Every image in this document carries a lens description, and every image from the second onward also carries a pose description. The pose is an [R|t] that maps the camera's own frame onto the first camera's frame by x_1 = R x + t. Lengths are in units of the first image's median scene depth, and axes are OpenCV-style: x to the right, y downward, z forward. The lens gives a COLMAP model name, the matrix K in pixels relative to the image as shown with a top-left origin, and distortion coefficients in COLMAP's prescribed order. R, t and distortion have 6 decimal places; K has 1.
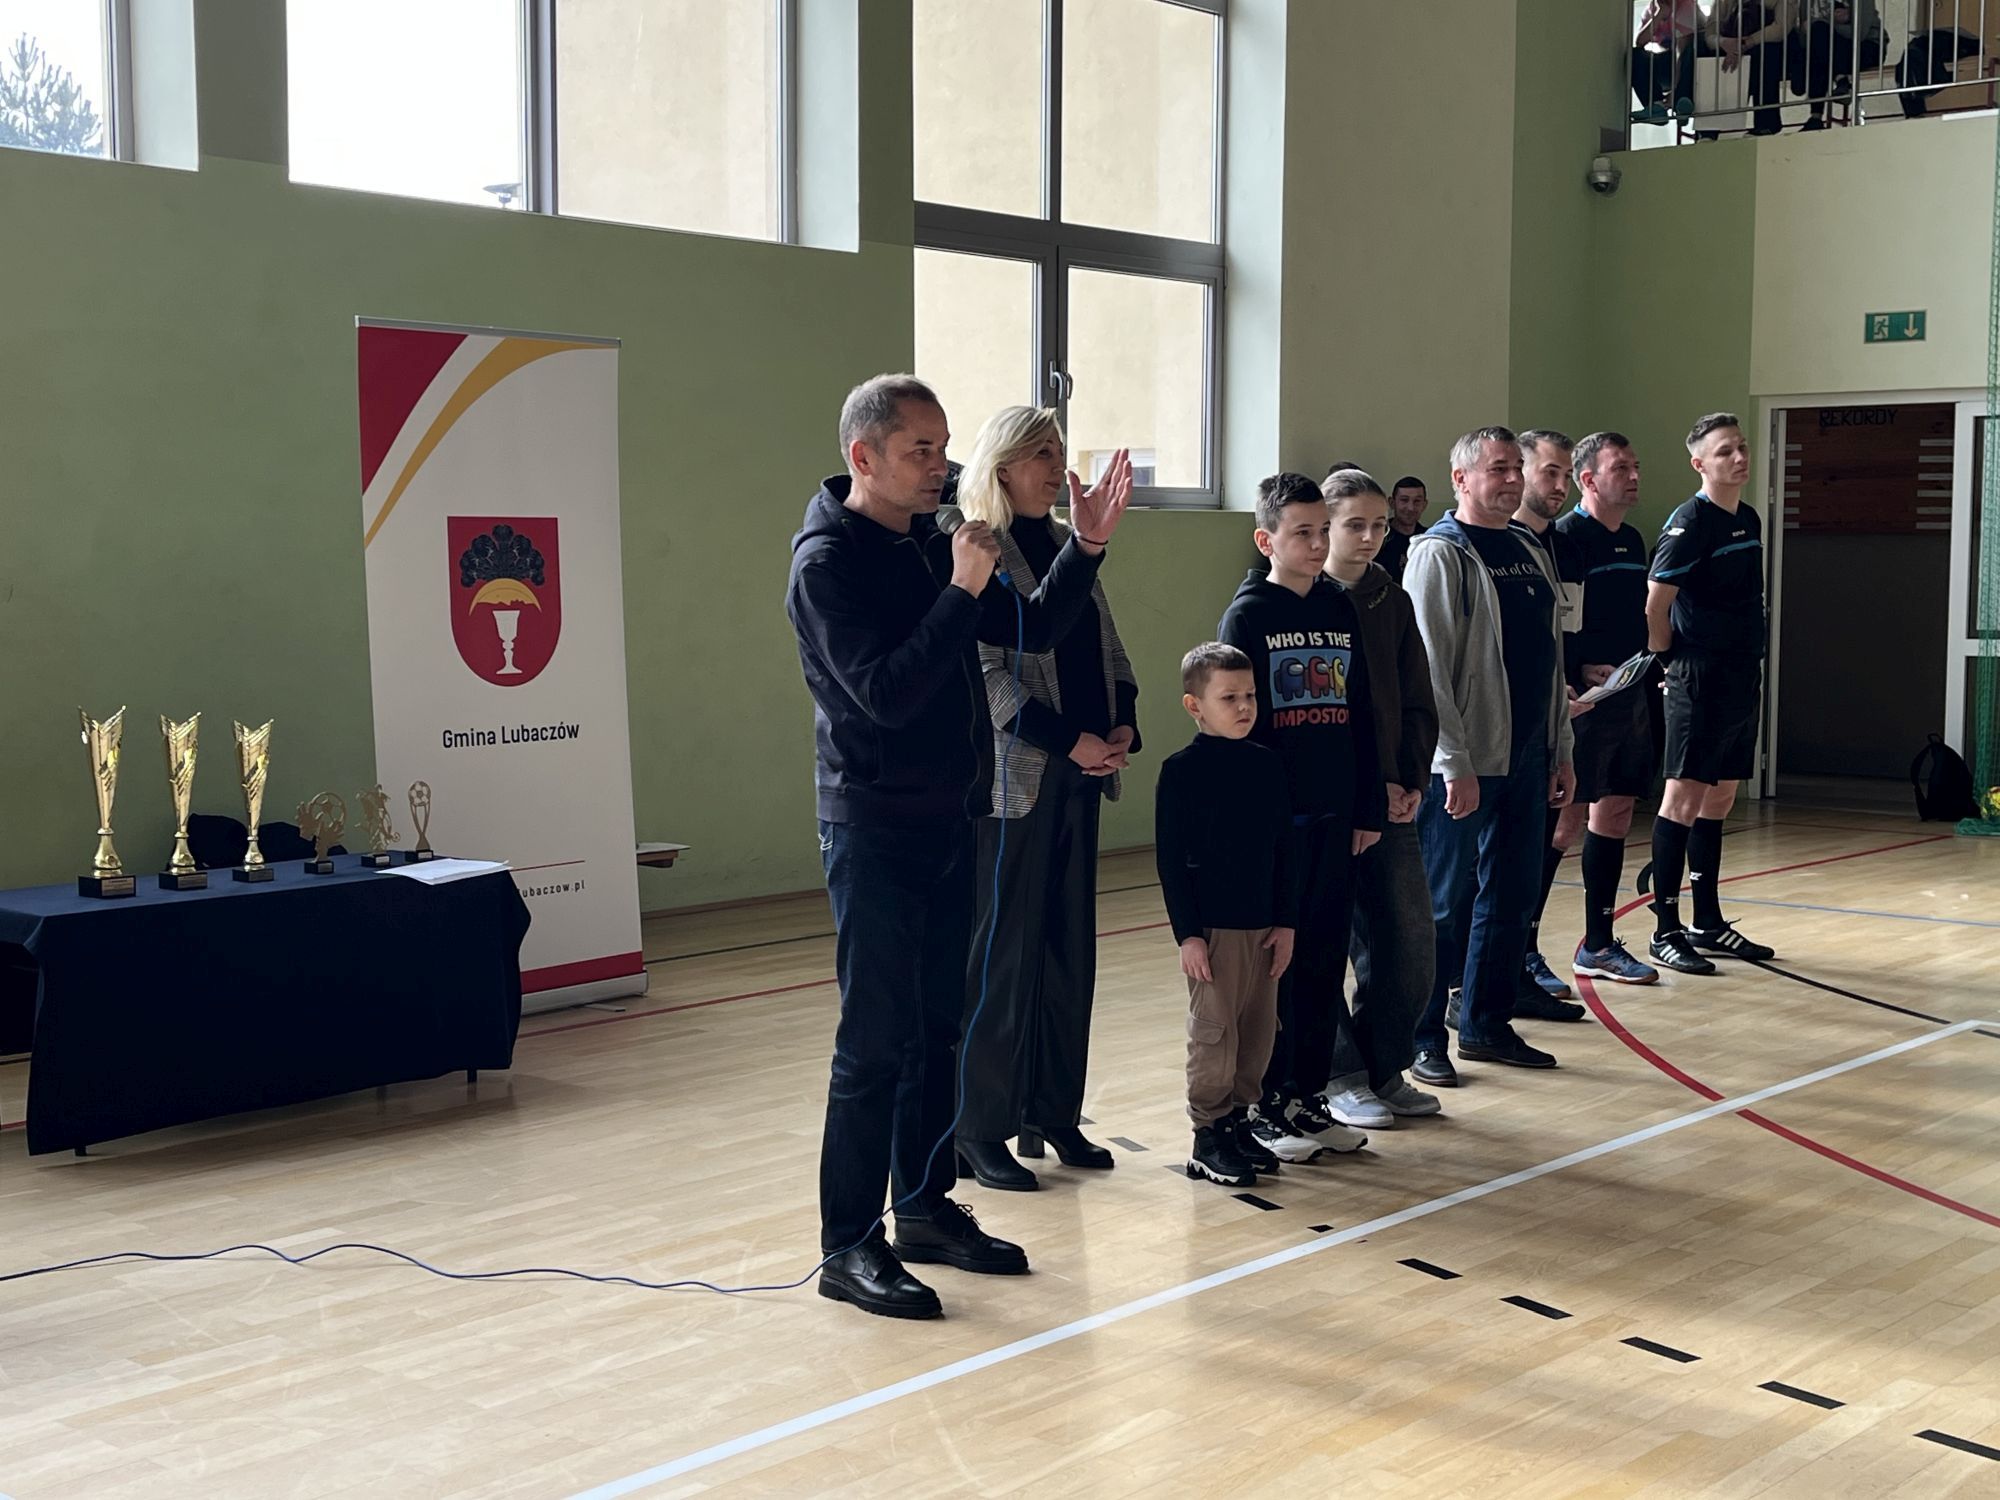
lens RADIAL K [[2598.9, 0, 1027.4], [0, 2598.9, 755.7], [0, 0, 1]] dist [0.043372, 0.000000]
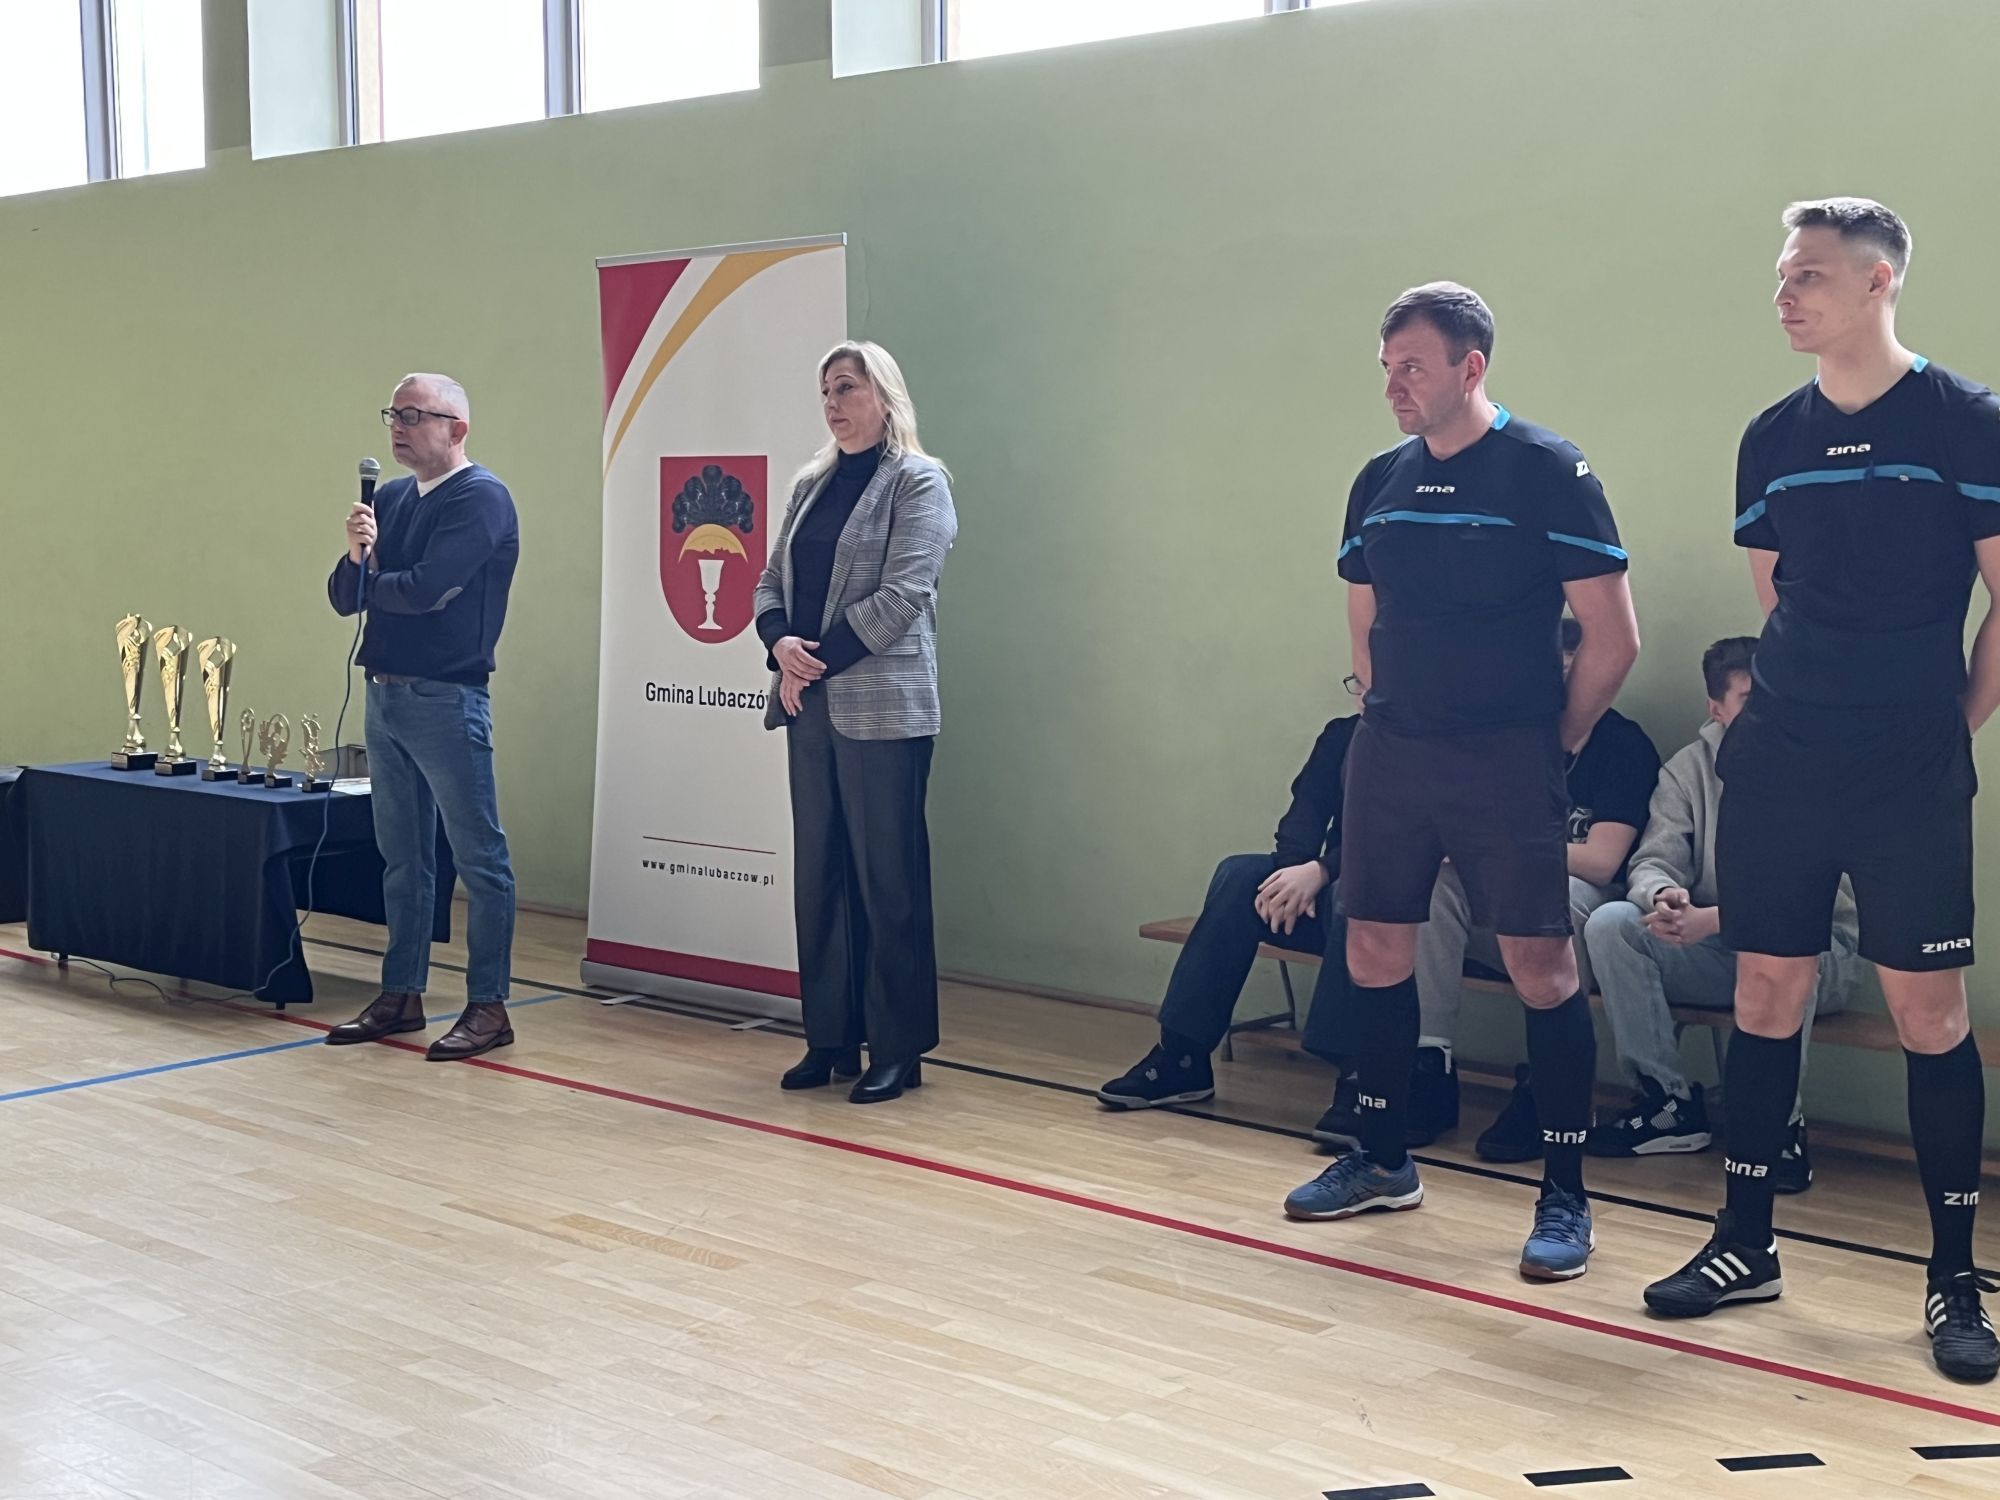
lens RADIAL K [[2549.8, 0, 995.6], [0, 2549.8, 750.1], [0, 0, 1]] dist [0.077098, 0.000000]
pose [[0.000262, 0.104076, -0.994569, 0.688558], [-0.080799, 0.991320, 0.103715, -0.089648], [0.996730, 0.080333, 0.008669, 1.089340]]
